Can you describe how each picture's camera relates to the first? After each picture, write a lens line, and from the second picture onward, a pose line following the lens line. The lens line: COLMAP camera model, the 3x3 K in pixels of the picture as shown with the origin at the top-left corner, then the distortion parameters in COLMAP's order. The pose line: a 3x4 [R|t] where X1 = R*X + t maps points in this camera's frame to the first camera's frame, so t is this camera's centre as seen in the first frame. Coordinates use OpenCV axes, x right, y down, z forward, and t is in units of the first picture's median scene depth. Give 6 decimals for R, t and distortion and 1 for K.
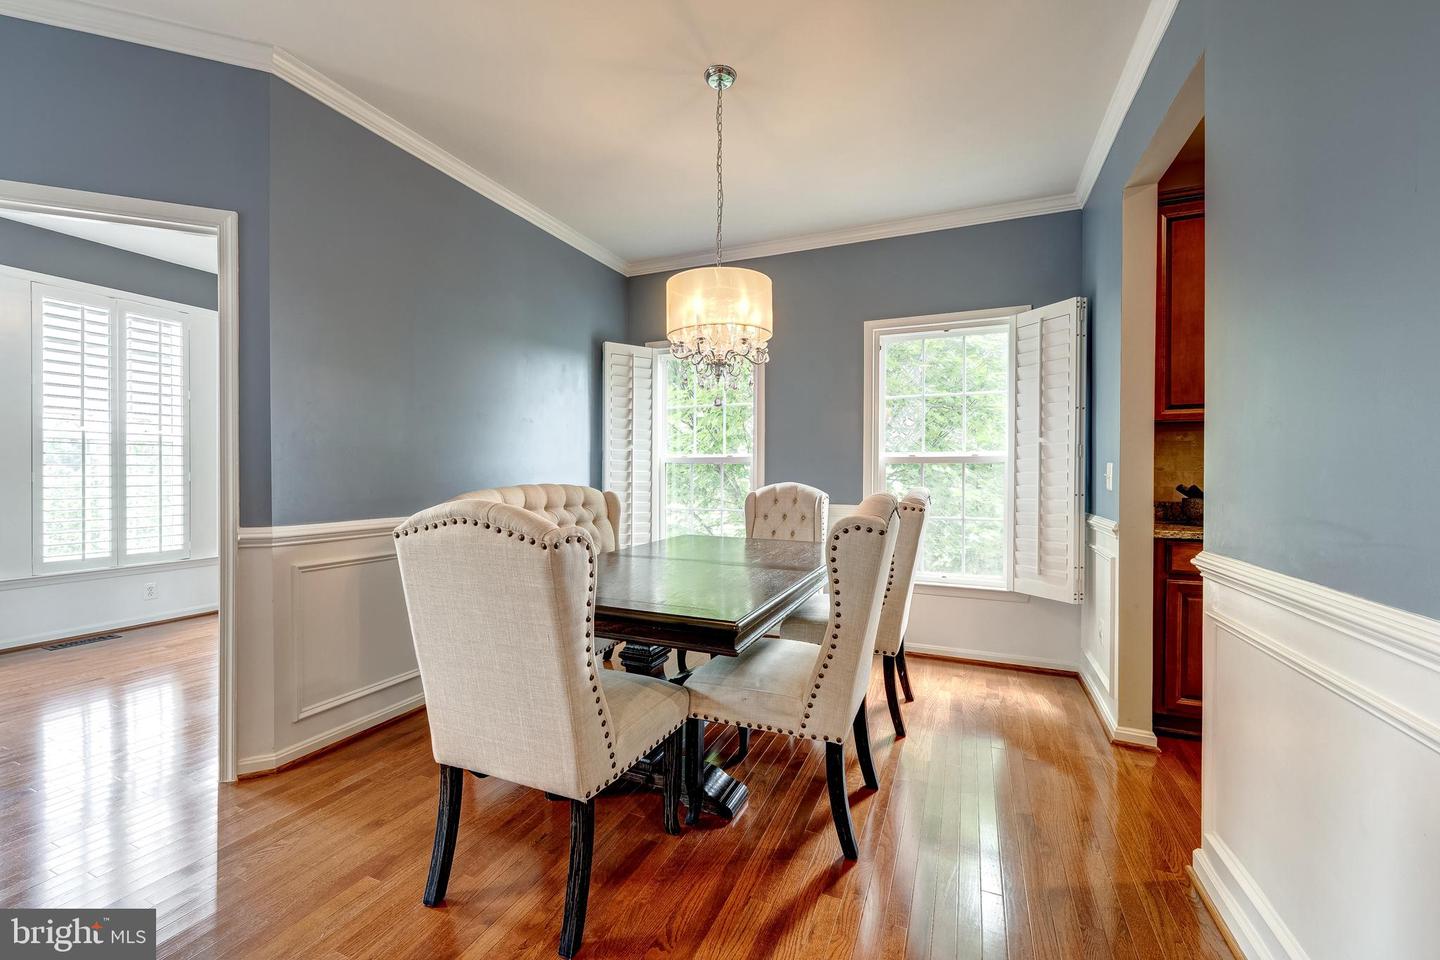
lens RADIAL K [[572.1, 0, 719.4], [0, 572.1, 476.7], [0, 0, 1]] dist [-0.014739, -0.000554]
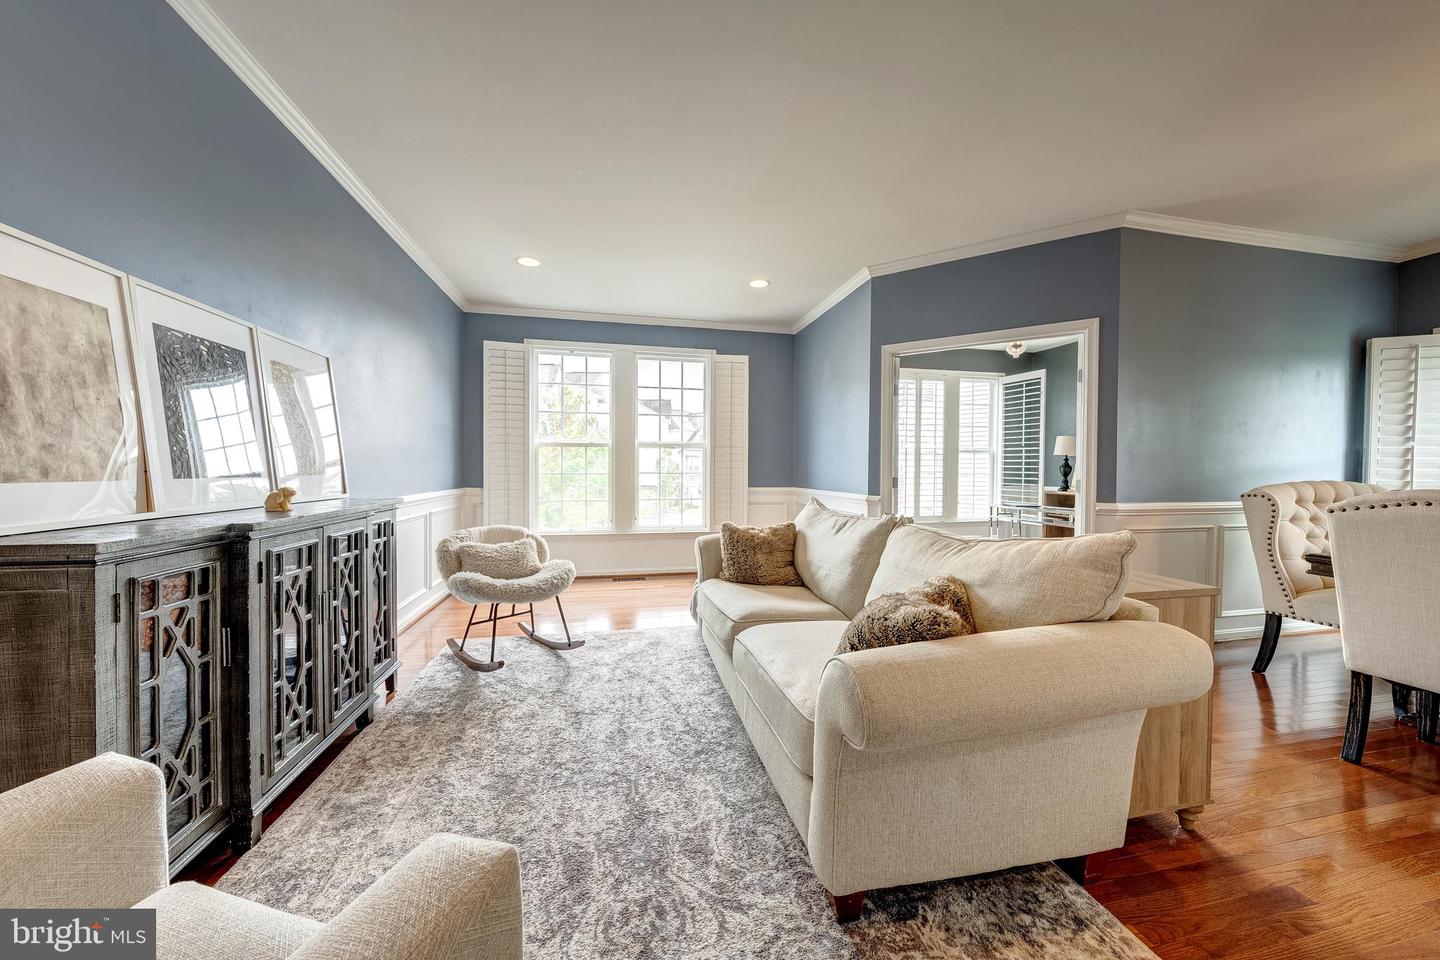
lens RADIAL K [[485.4, 0, 722.5], [0, 485.4, 477.6], [0, 0, 1]] dist [-0.000682, 0.000632]
pose [[0.581803, 0.013582, -0.813216, -0.175496], [-0.005863, 0.999905, 0.012506, 0.001292], [0.813308, -0.002508, 0.581828, -0.432311]]
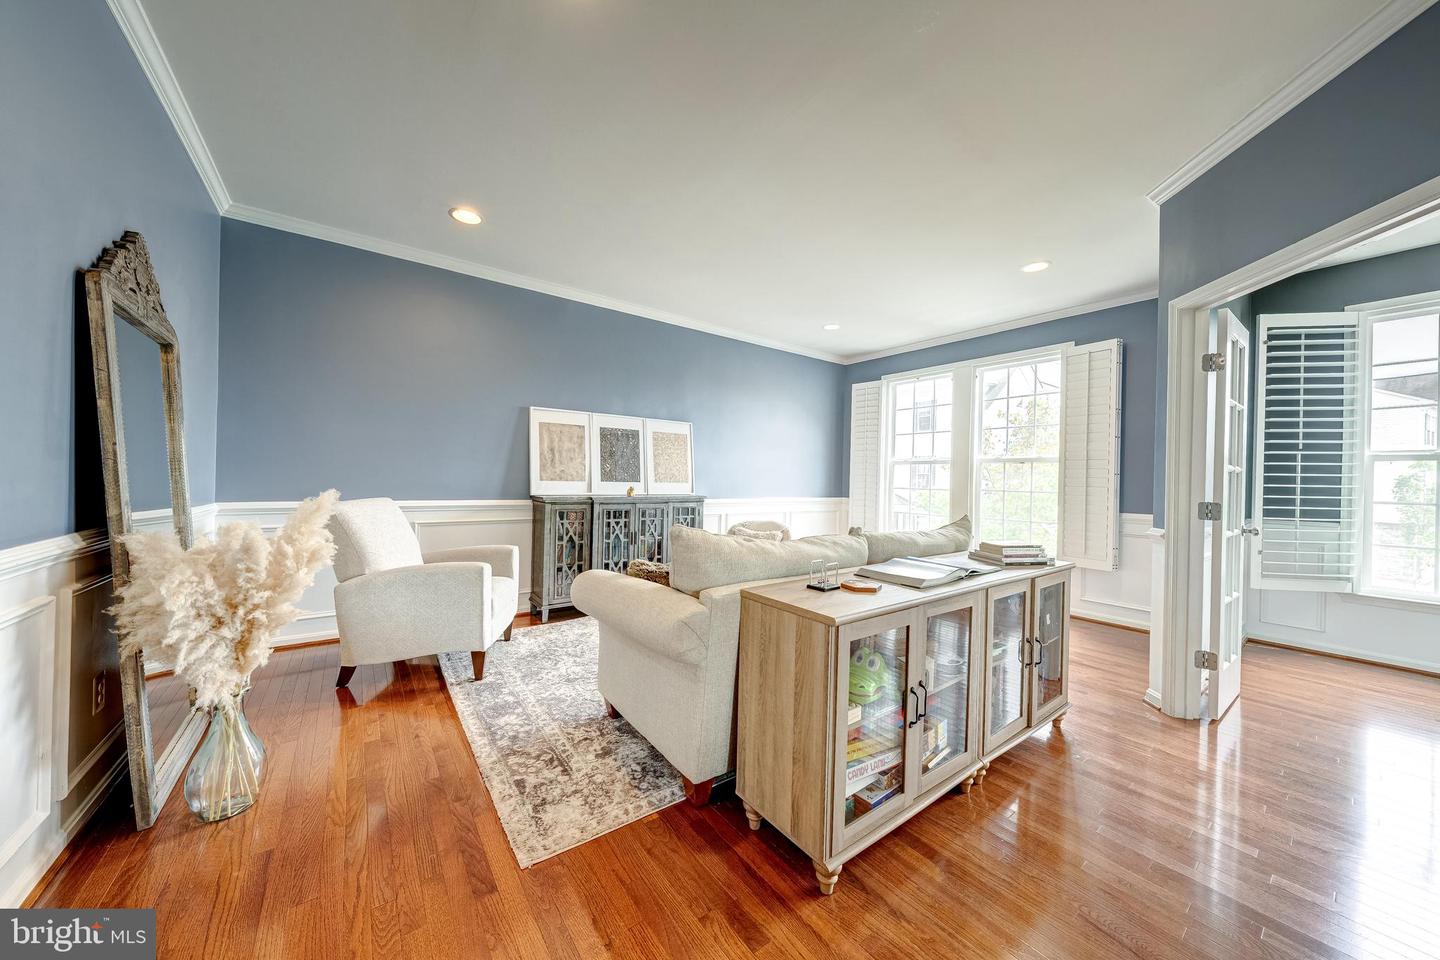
lens RADIAL K [[485.4, 0, 715.9], [0, 485.4, 482.9], [0, 0, 1]] dist [-0.000682, 0.000632]
pose [[-0.500262, -0.008887, -0.865828, 0.186003], [-0.026036, 0.999650, 0.004783, -0.000090], [0.865482, 0.024936, -0.500318, 0.517190]]
